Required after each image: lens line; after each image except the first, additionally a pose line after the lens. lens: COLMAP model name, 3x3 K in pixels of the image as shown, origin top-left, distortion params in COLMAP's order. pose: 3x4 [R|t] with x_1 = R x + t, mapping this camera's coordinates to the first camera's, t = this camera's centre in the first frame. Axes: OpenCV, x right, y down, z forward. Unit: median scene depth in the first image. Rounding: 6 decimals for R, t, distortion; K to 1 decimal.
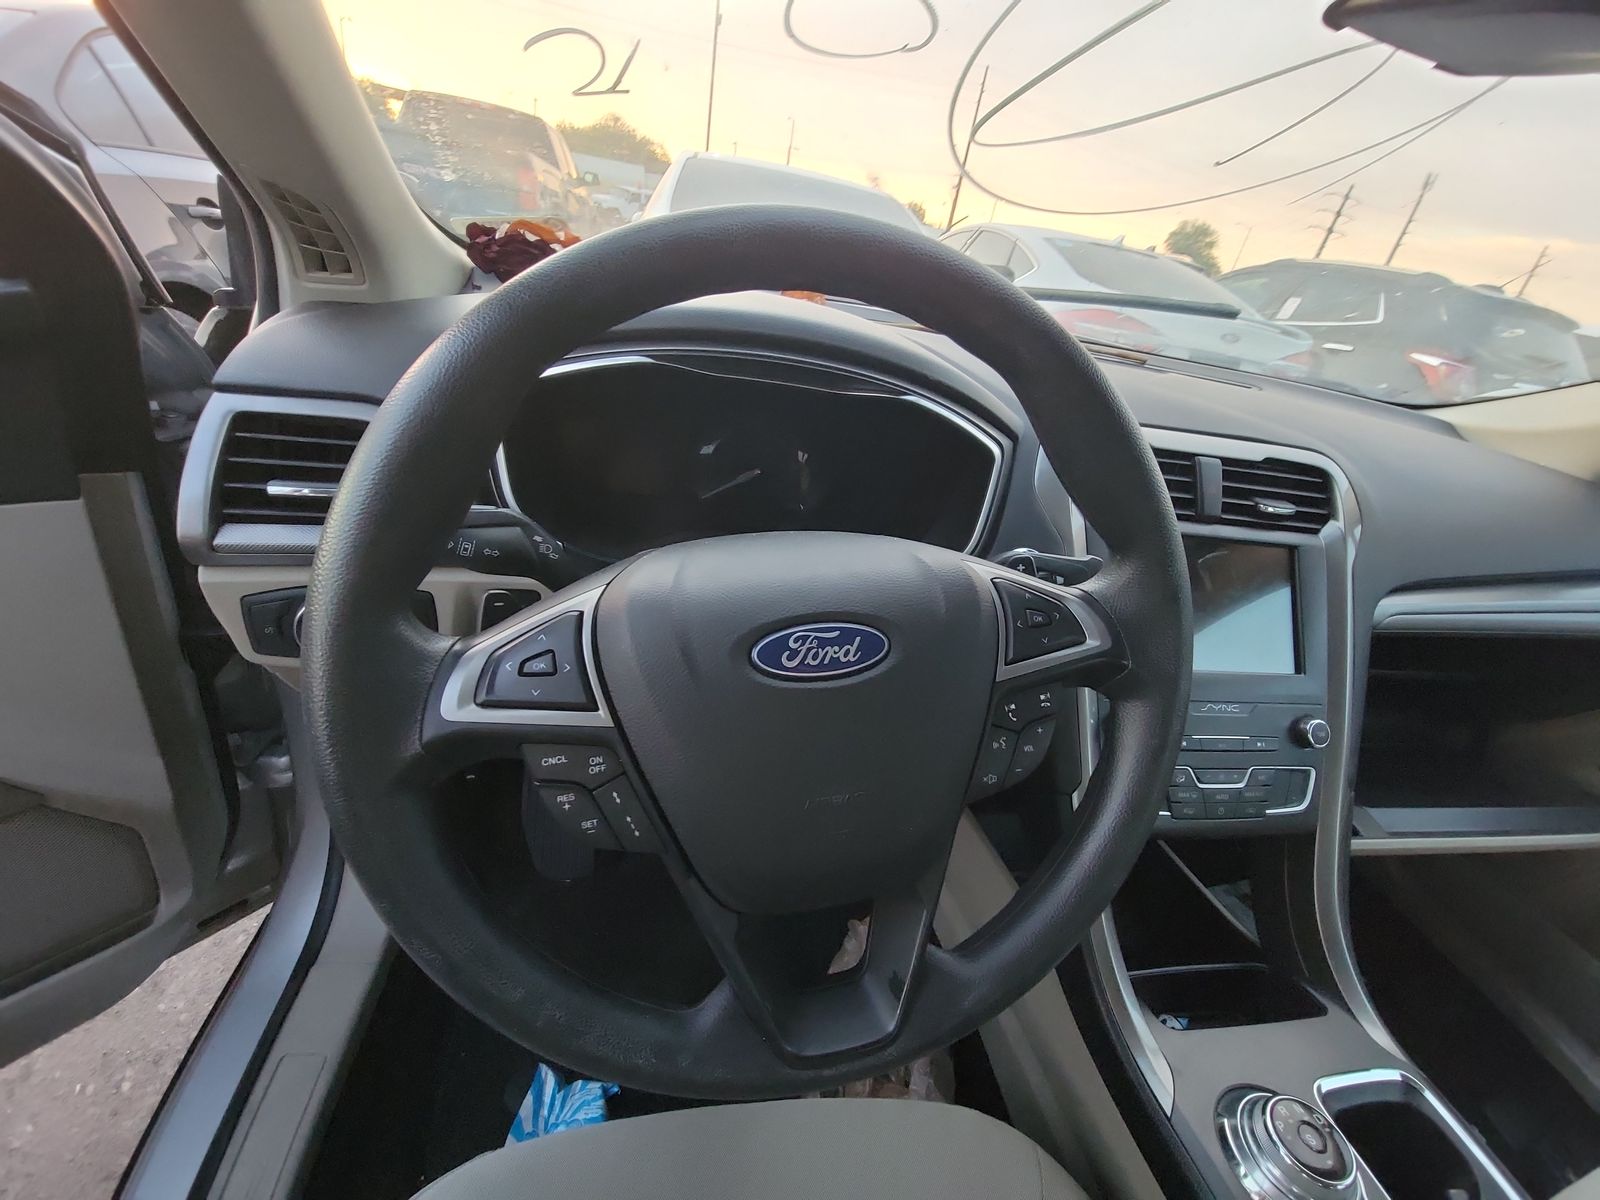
lens RADIAL K [[688.8, 0, 800.0], [0, 688.8, 600.0], [0, 0, 1]] dist [-0.006280, -0.000108]
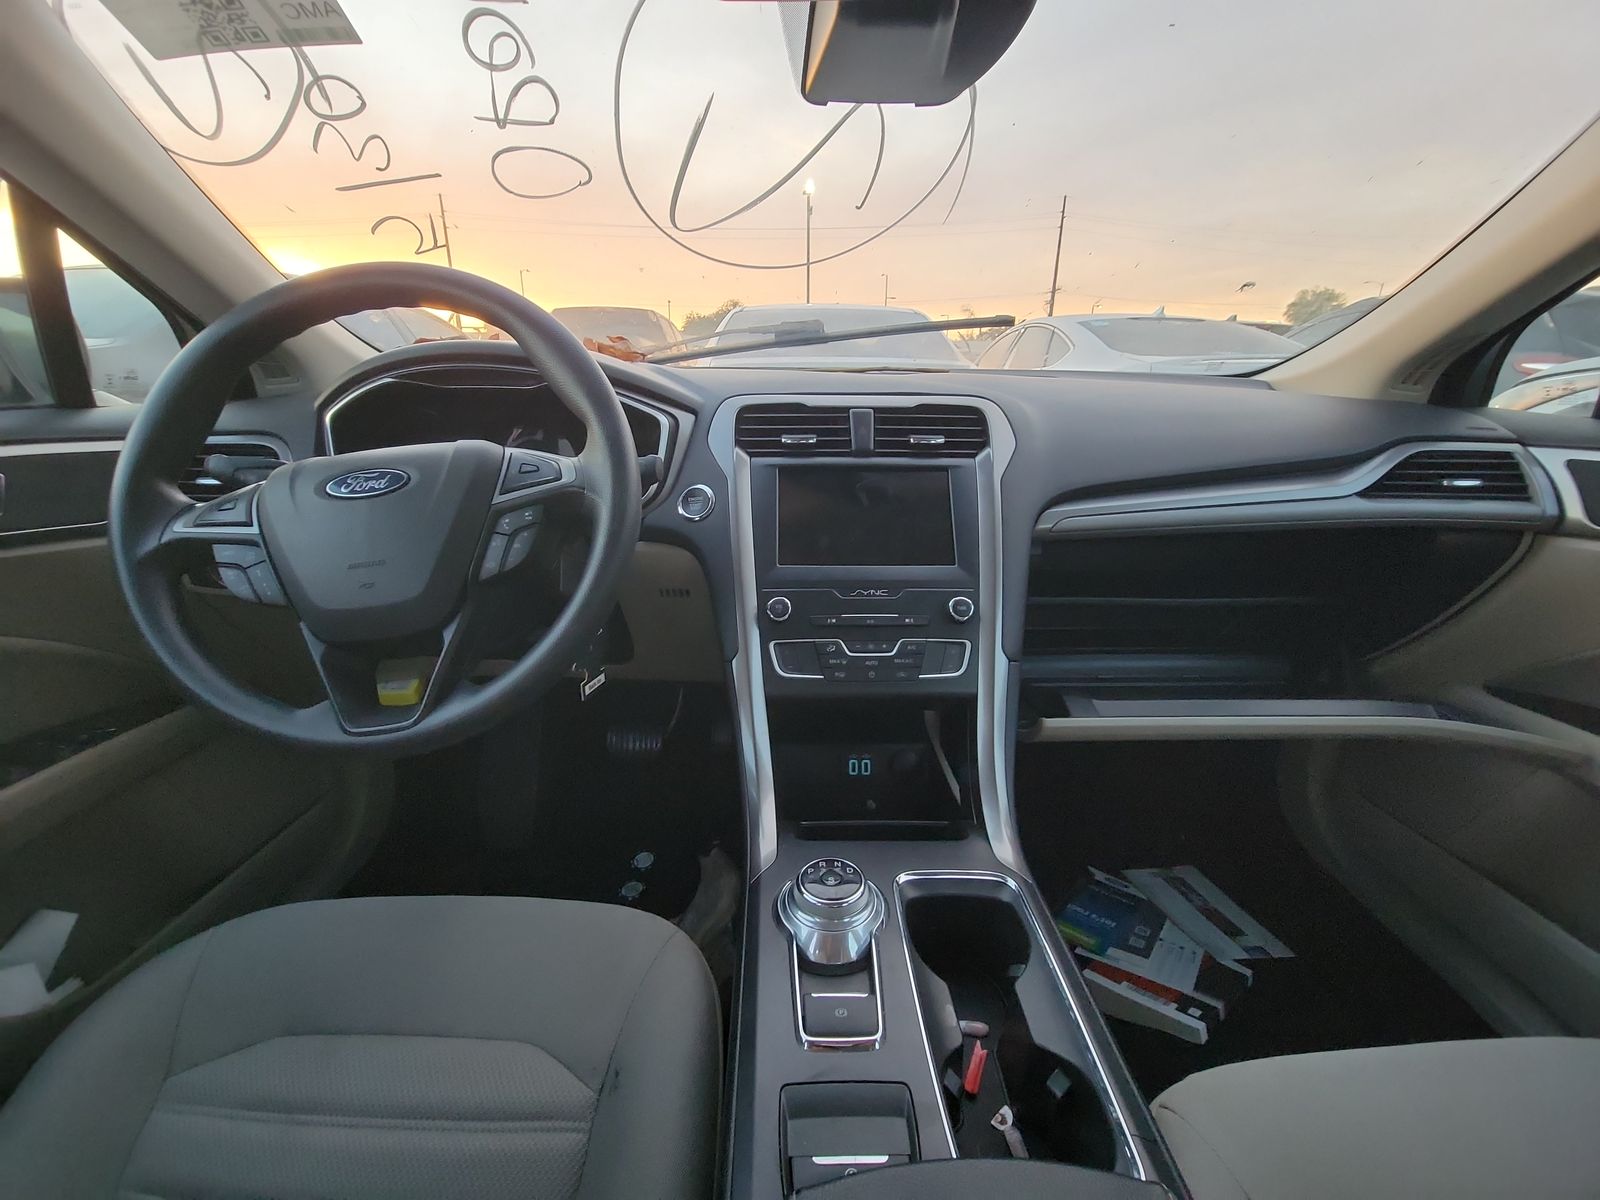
lens RADIAL K [[688.8, 0, 800.0], [0, 688.8, 600.0], [0, 0, 1]] dist [-0.006280, -0.000108]
pose [[0.974291, -0.102440, -0.200658, 0.786743], [0.064192, 0.979953, -0.188606, 0.420856], [0.215956, 0.170876, 0.961335, -0.222992]]
